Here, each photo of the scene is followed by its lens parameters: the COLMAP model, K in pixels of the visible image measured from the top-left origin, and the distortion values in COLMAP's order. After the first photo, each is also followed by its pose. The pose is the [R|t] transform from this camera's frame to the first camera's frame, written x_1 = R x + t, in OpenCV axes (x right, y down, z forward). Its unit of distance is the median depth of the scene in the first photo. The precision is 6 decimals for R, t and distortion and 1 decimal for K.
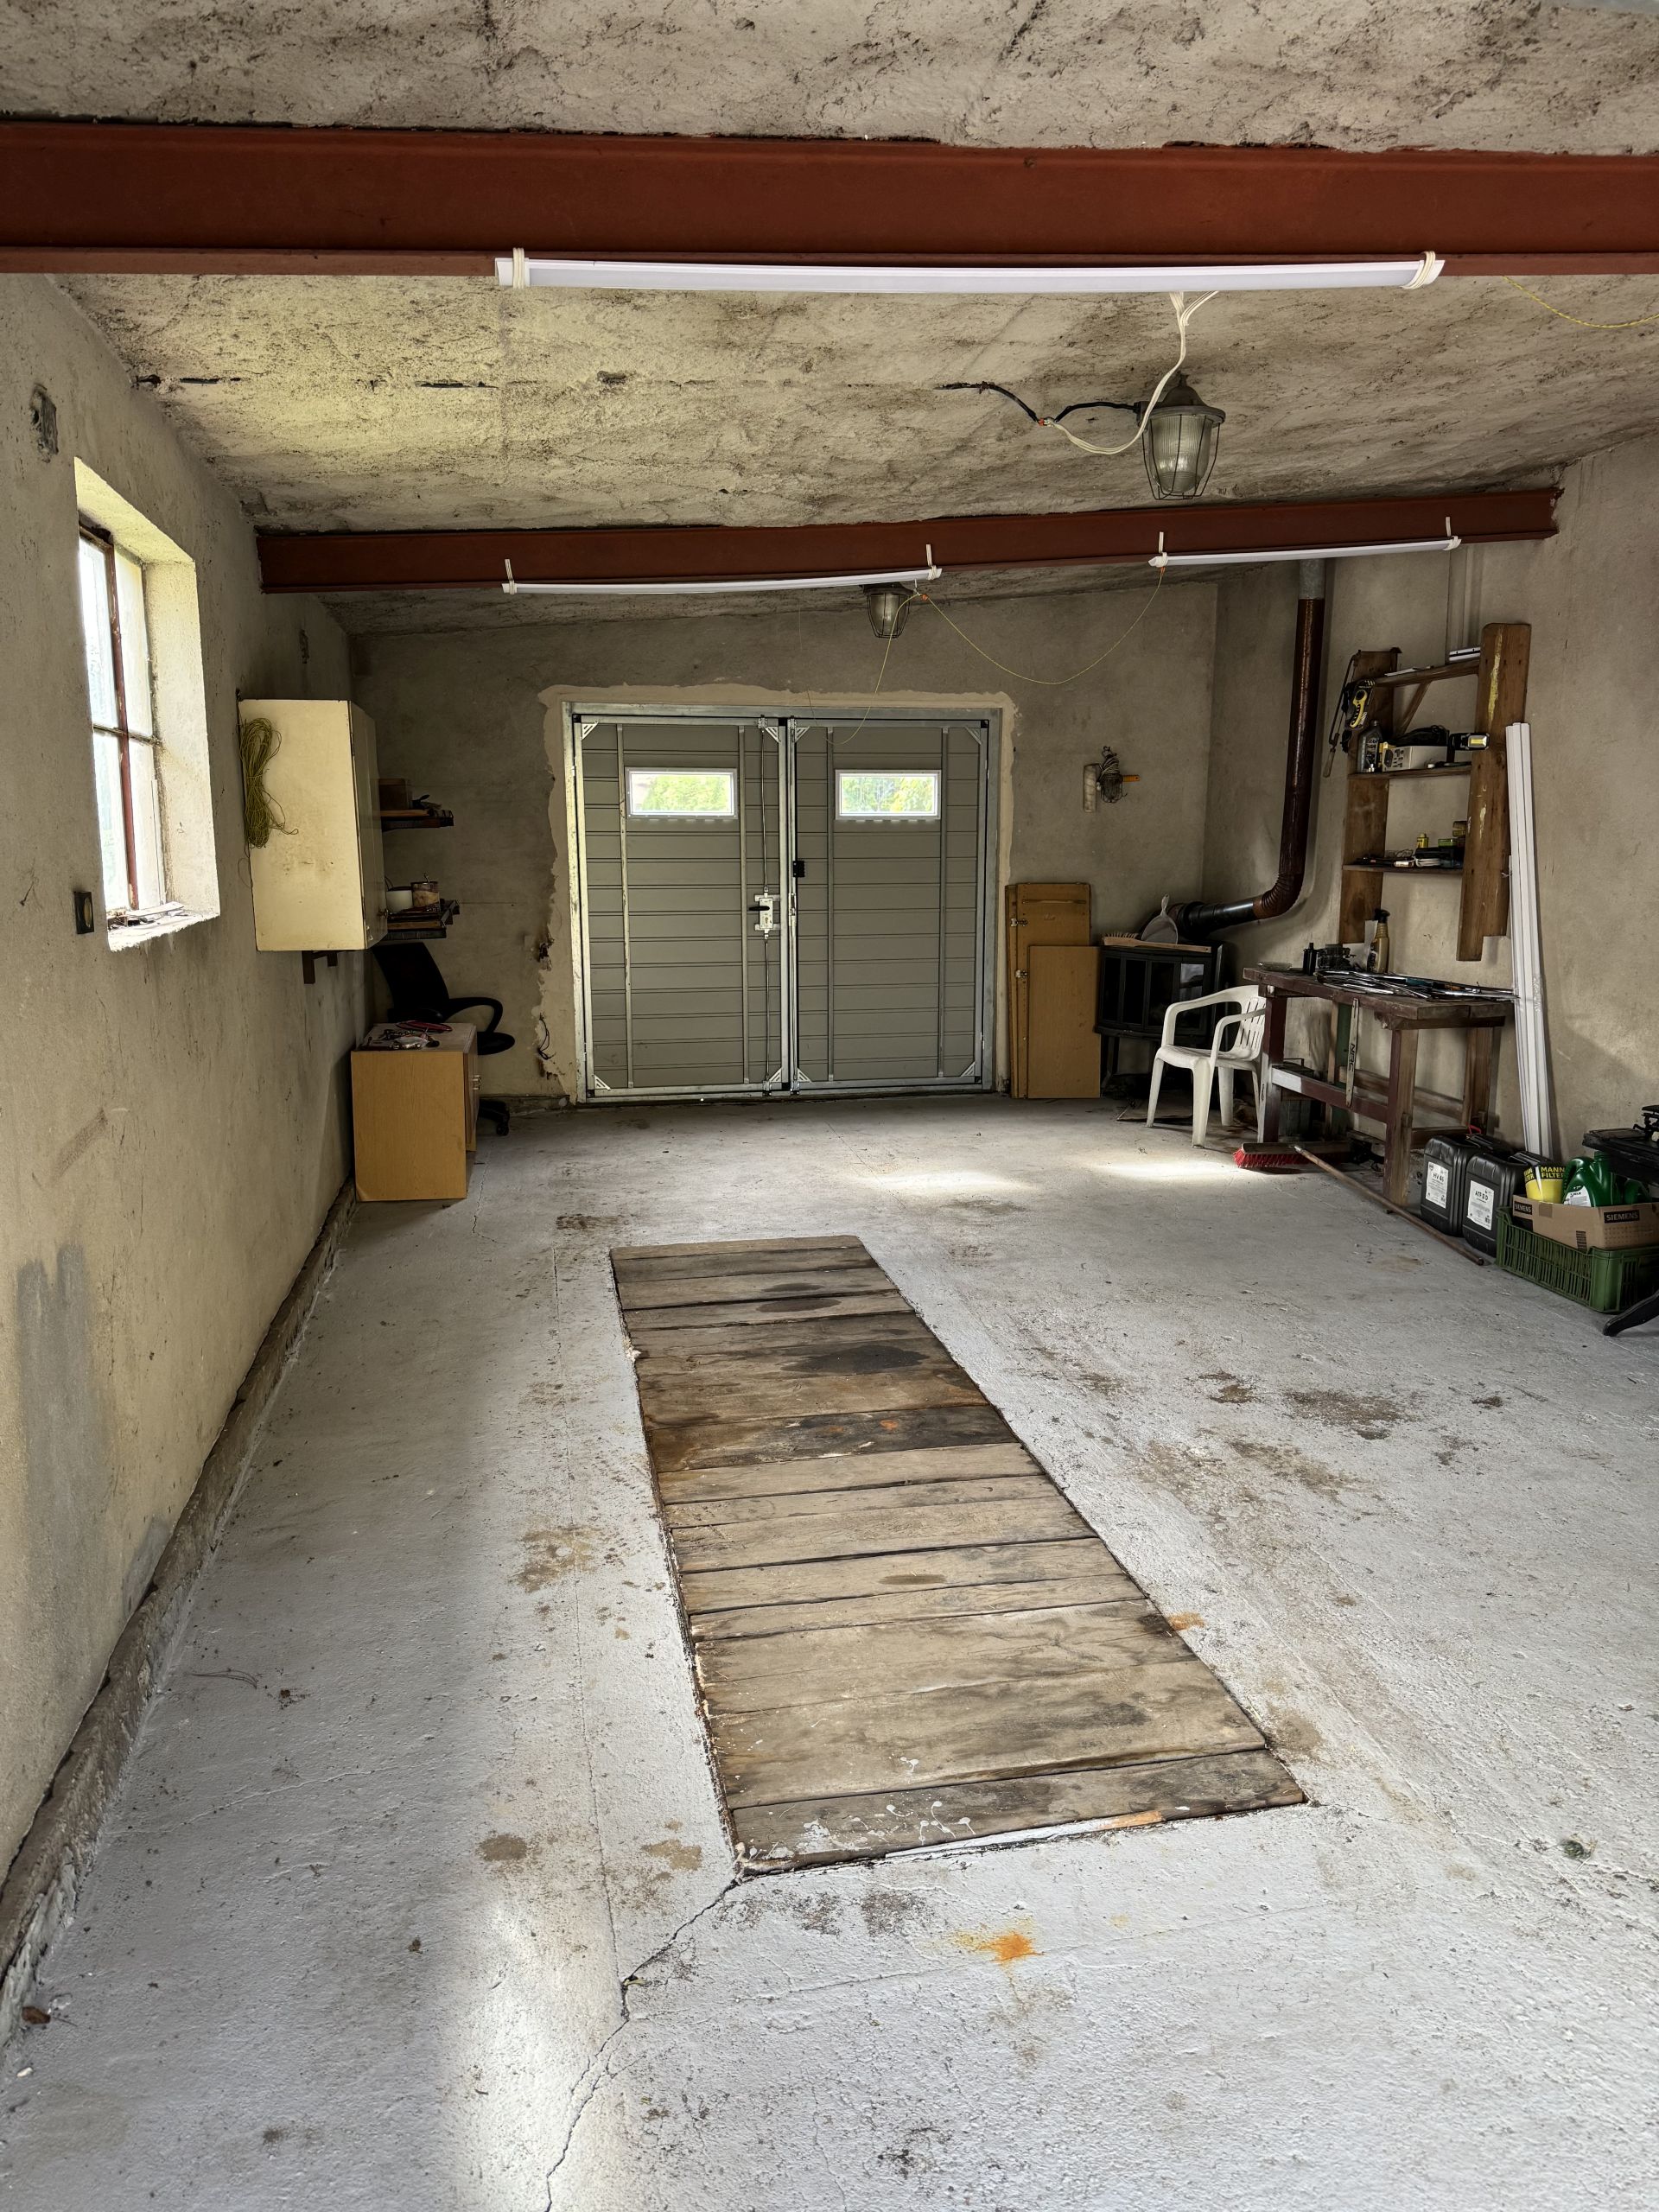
lens RADIAL K [[1546.0, 0, 829.5], [0, 1546.0, 1106.0], [0, 0, 1]] dist [0.187827, -0.393266]
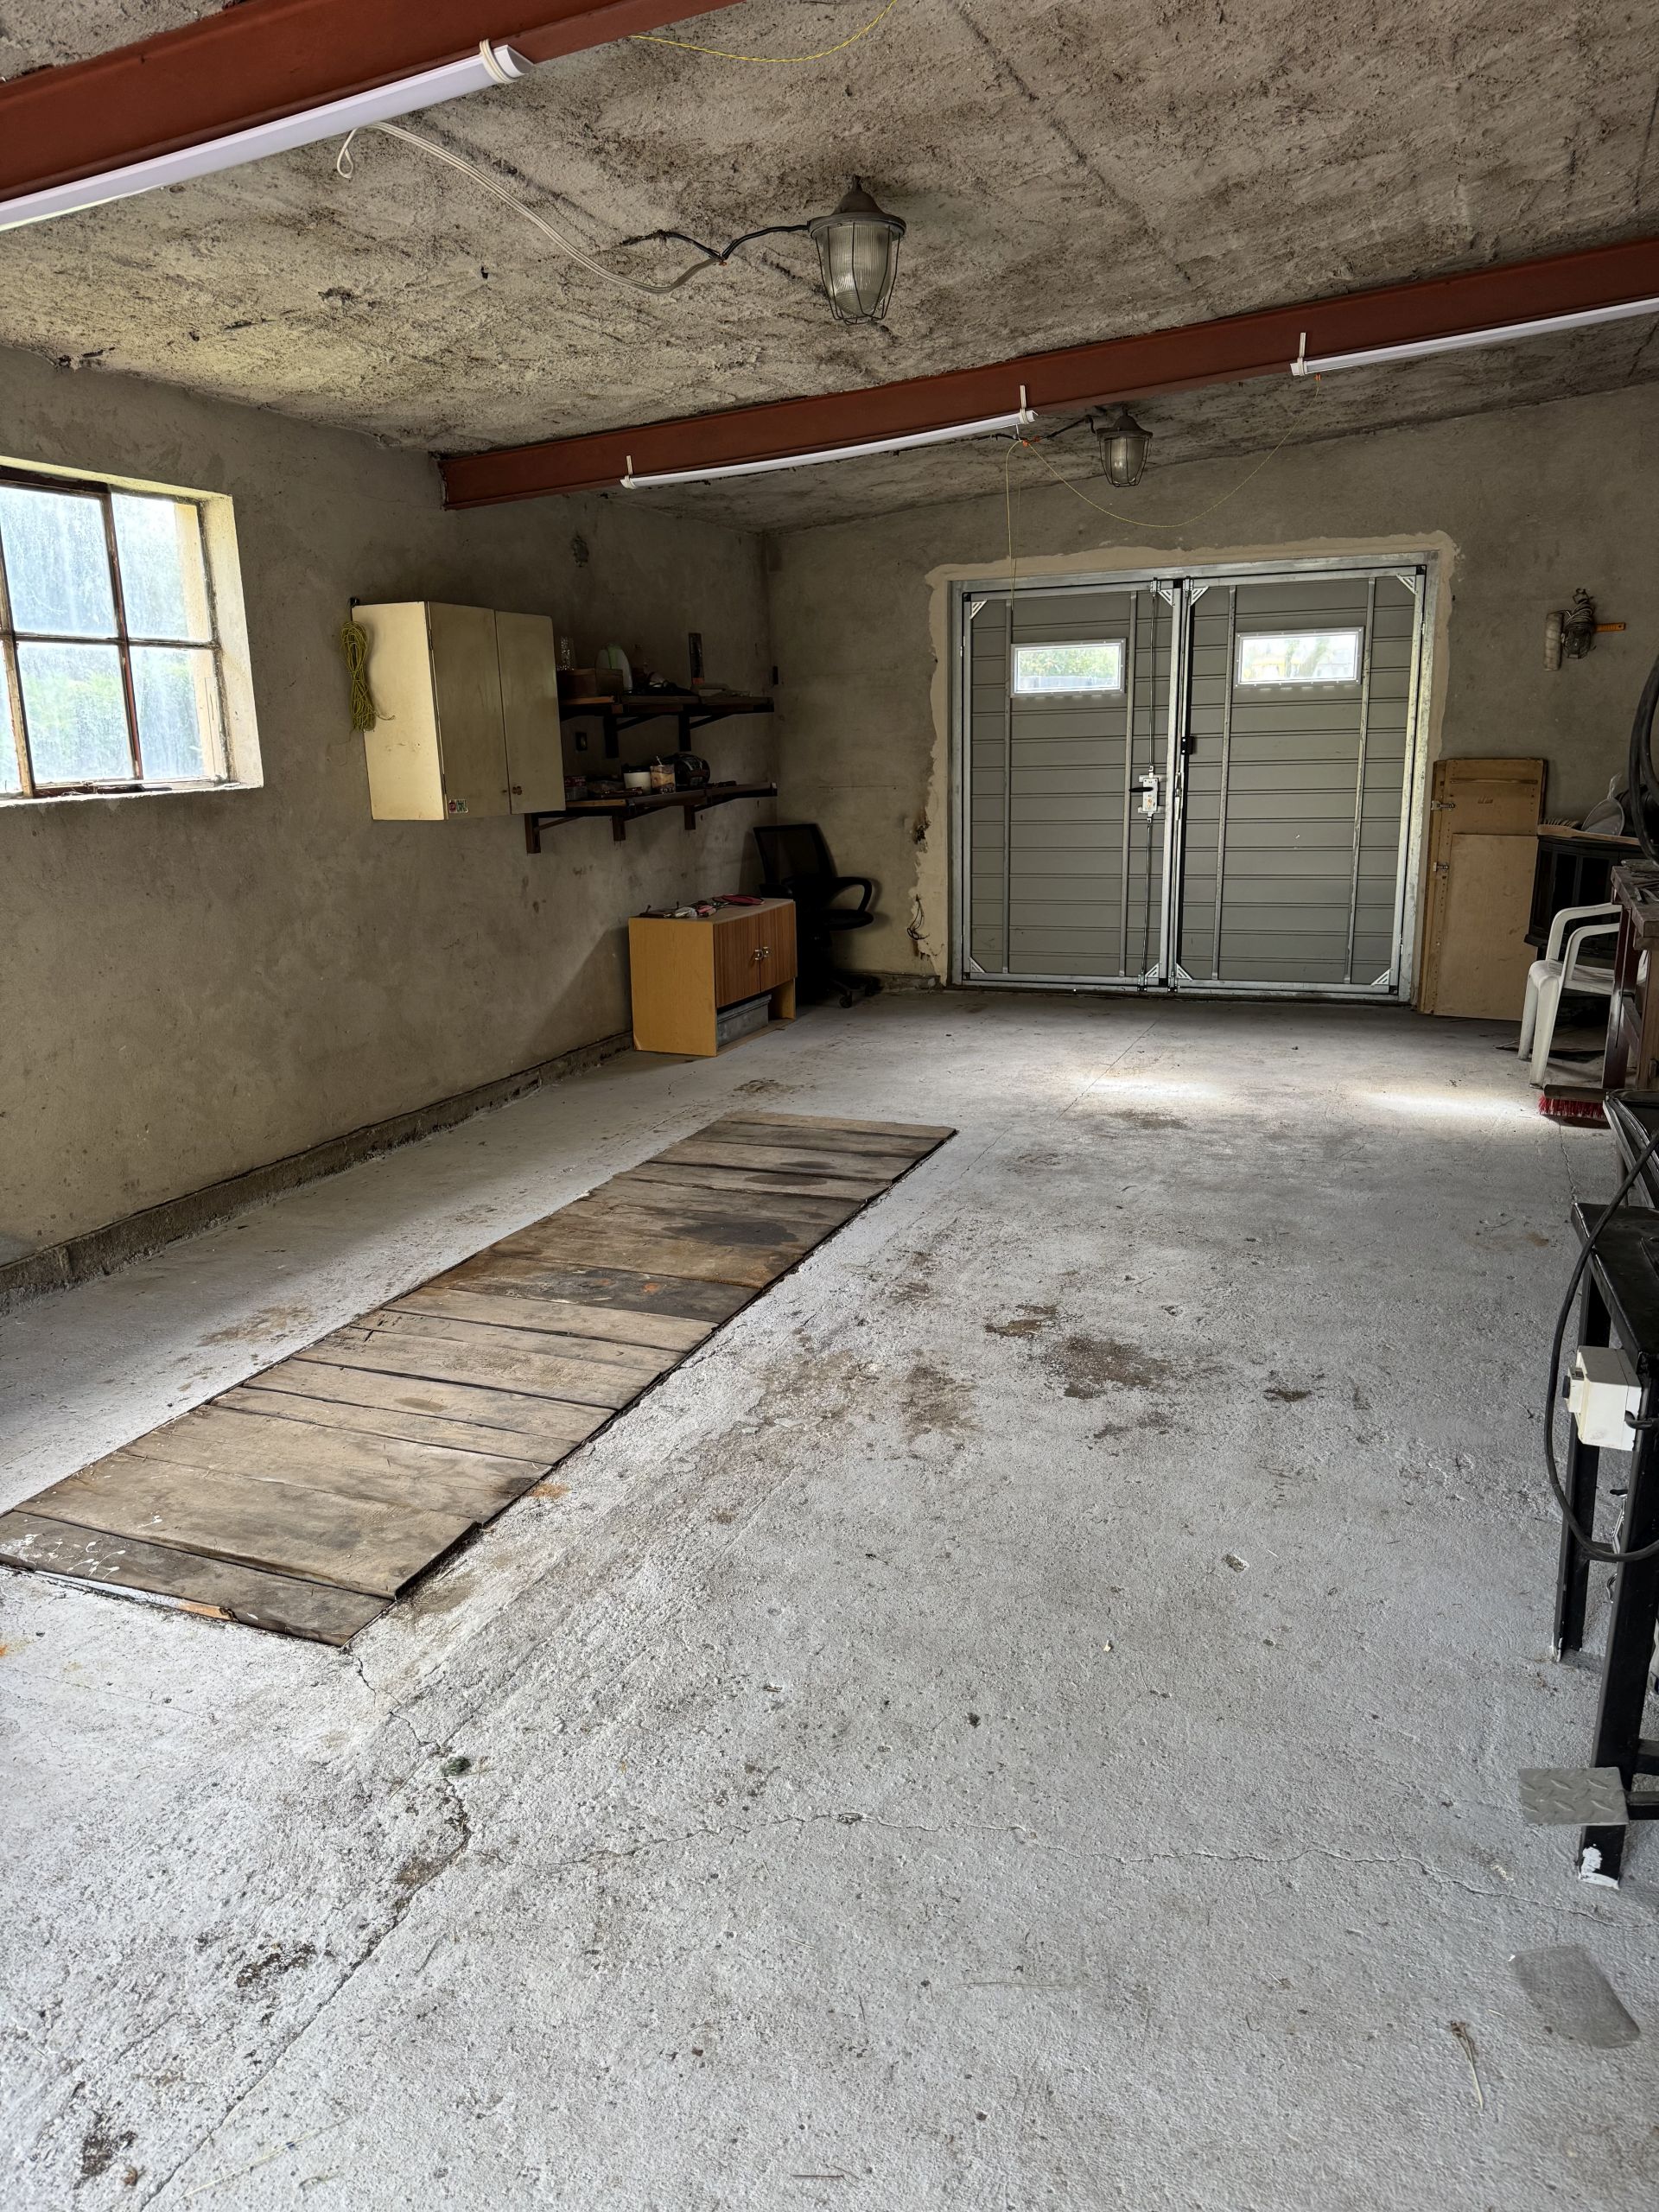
lens RADIAL K [[1546.0, 0, 829.5], [0, 1546.0, 1106.0], [0, 0, 1]] dist [0.187827, -0.393266]
pose [[0.832061, 0.113269, -0.542996, 0.584716], [-0.075825, 0.992965, 0.090942, -0.016047], [0.549477, -0.034497, 0.834796, 0.174310]]
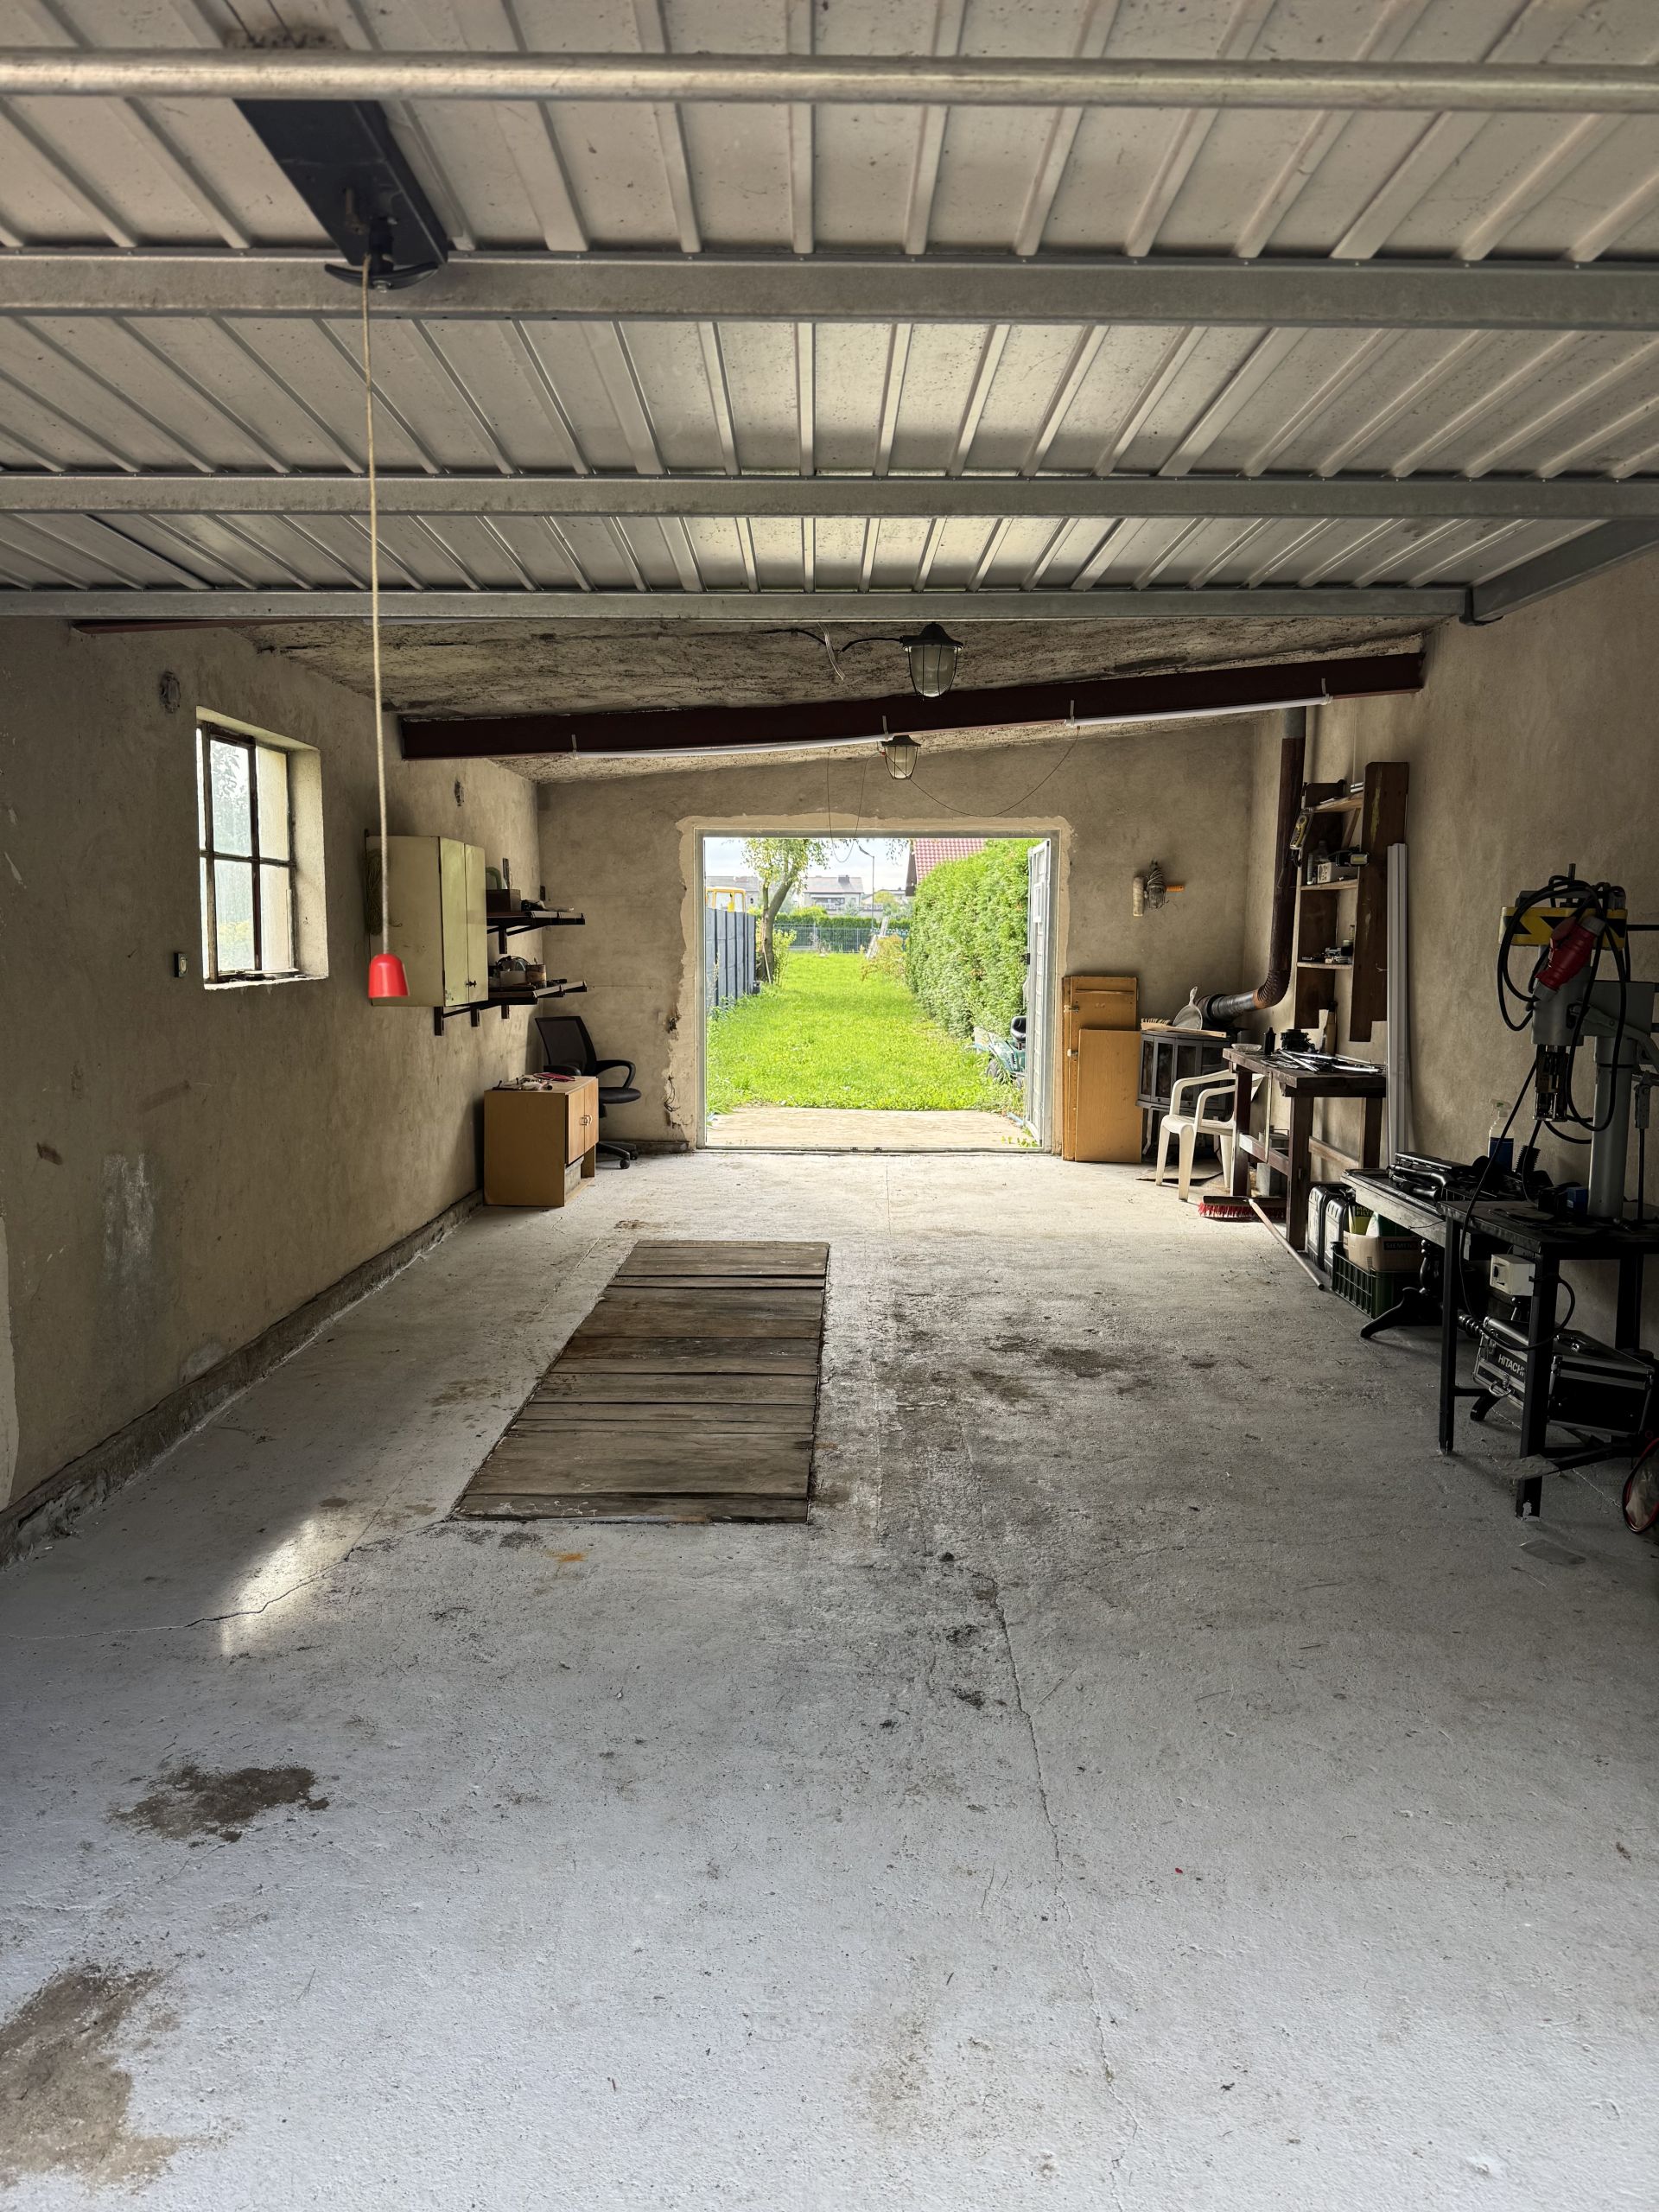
lens RADIAL K [[1554.1, 0, 824.6], [0, 1554.1, 1103.1], [0, 0, 1]] dist [0.188057, -0.399024]
pose [[0.975776, 0.030923, -0.216574, 0.350799], [-0.045751, 0.996914, -0.063786, 0.062787], [0.213933, 0.072149, 0.974180, -0.311518]]
